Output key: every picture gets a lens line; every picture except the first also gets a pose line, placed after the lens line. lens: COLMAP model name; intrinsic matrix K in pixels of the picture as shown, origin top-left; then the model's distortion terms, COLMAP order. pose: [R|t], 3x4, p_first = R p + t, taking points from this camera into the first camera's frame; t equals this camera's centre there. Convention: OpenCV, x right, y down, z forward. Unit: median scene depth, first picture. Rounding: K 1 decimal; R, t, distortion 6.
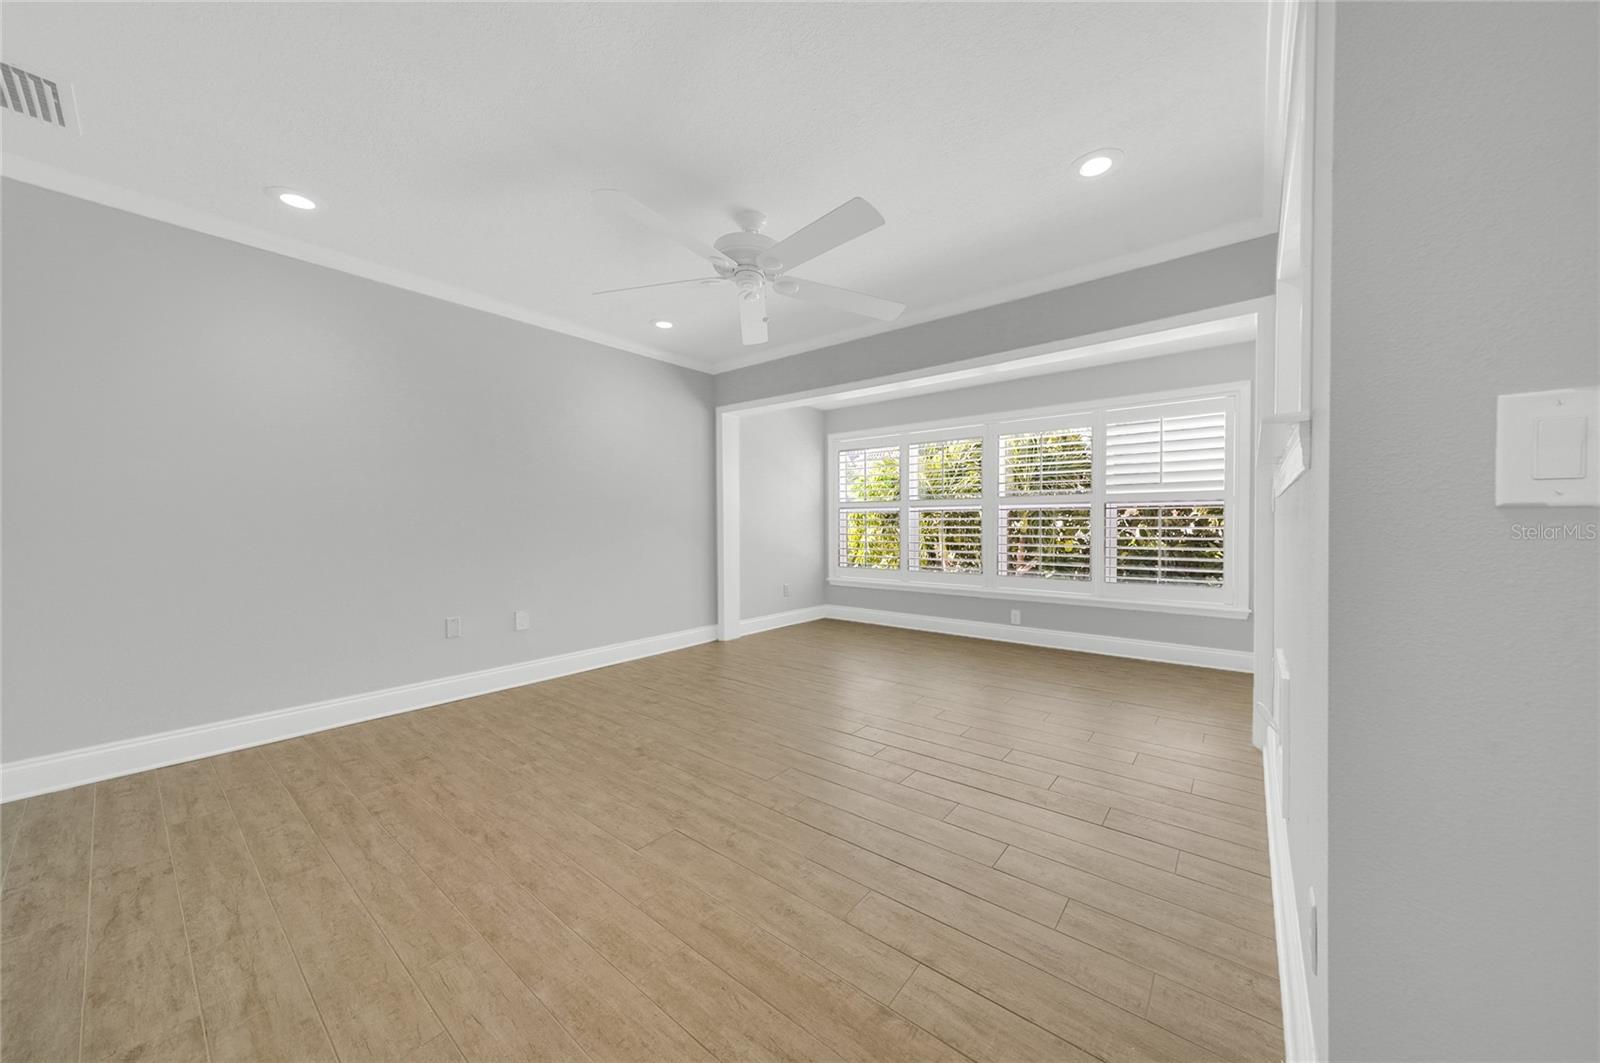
lens RADIAL K [[546.6, 0, 813.8], [0, 546.6, 534.0], [0, 0, 1]] dist [0.007632, 0.000288]
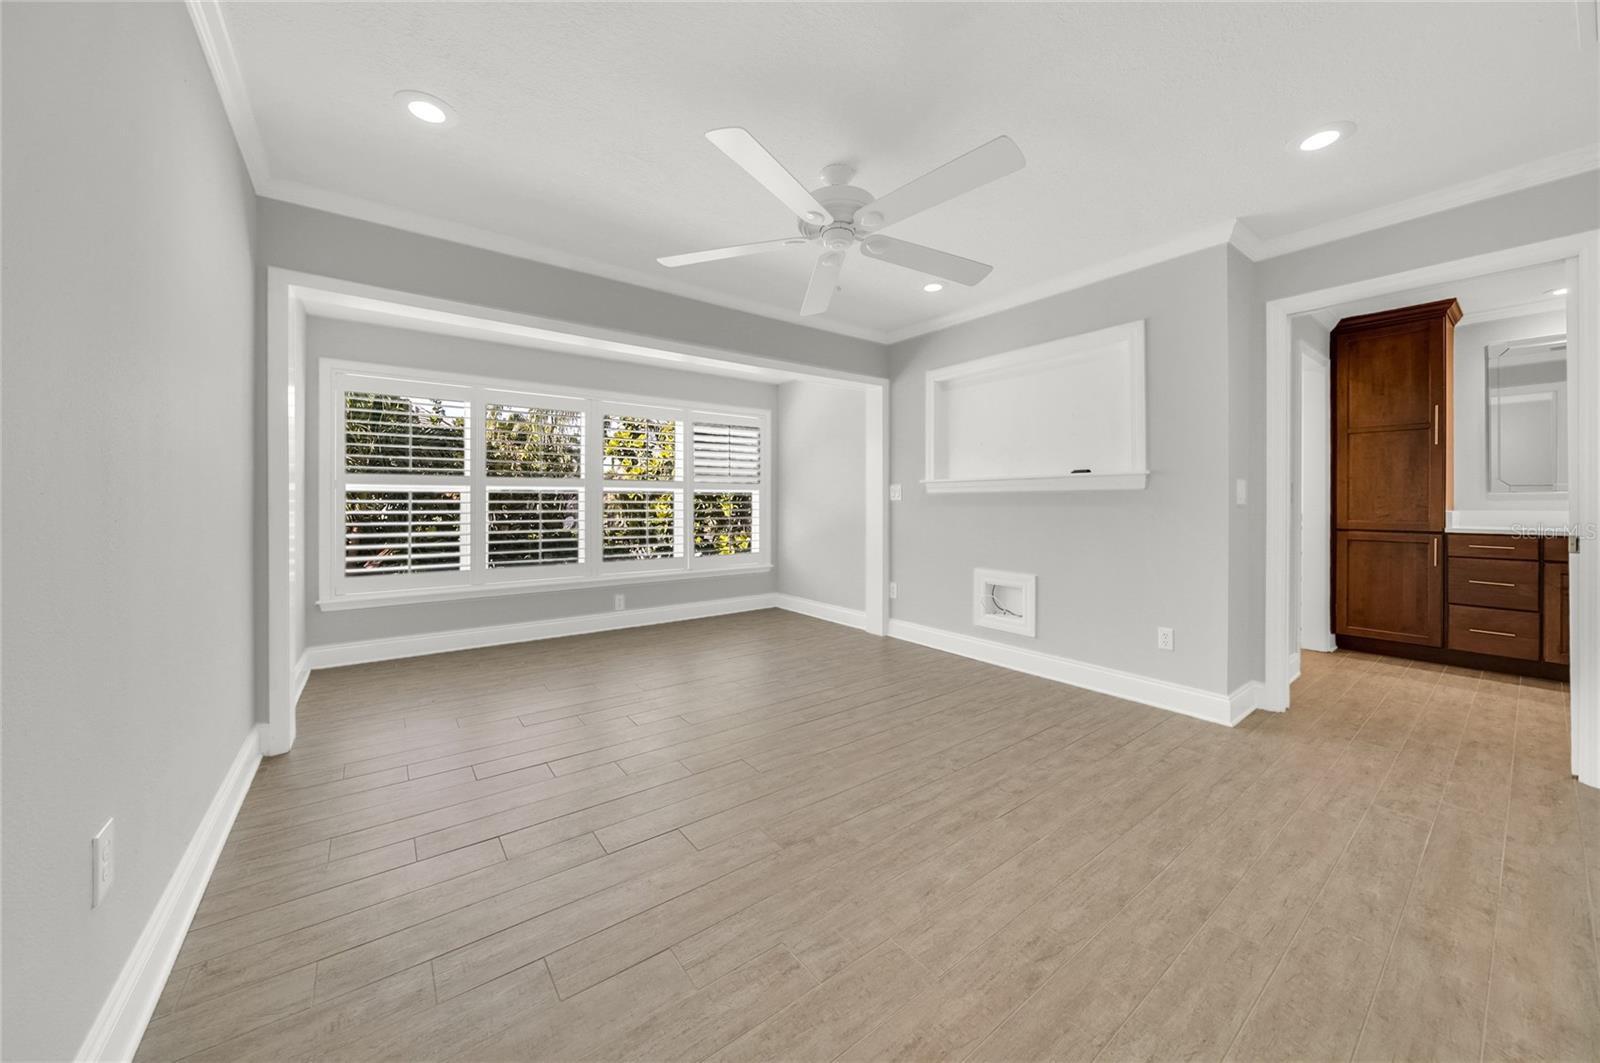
lens RADIAL K [[567.2, 0, 804.7], [0, 567.2, 501.8], [0, 0, 1]] dist [-0.005203, -0.000247]
pose [[0.251557, 0.007790, 0.967811, -1.073560], [0.020218, 0.999707, -0.013302, -0.018668], [-0.967631, 0.022913, 0.251326, 0.861746]]
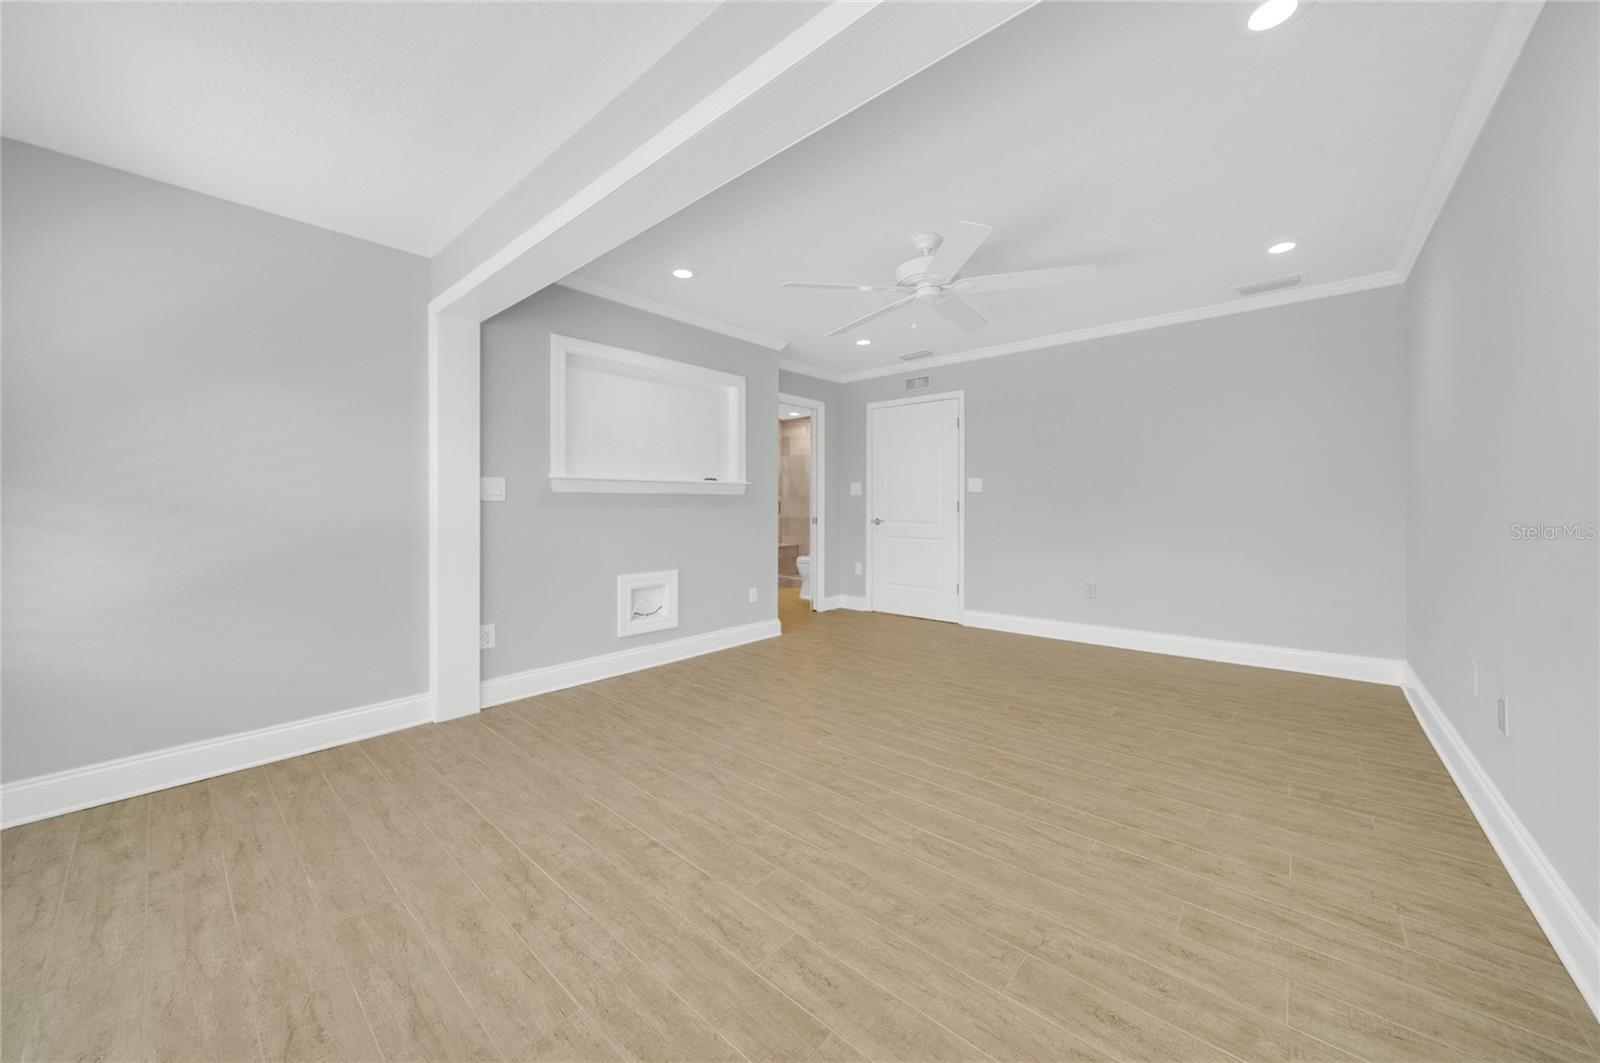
lens RADIAL K [[567.2, 0, 804.2], [0, 567.2, 505.0], [0, 0, 1]] dist [-0.005203, -0.000247]
pose [[-0.998765, 0.002129, 0.049642, 0.084637], [0.003347, 0.999695, 0.024465, -0.061738], [-0.049574, 0.024600, -0.998467, 2.286458]]
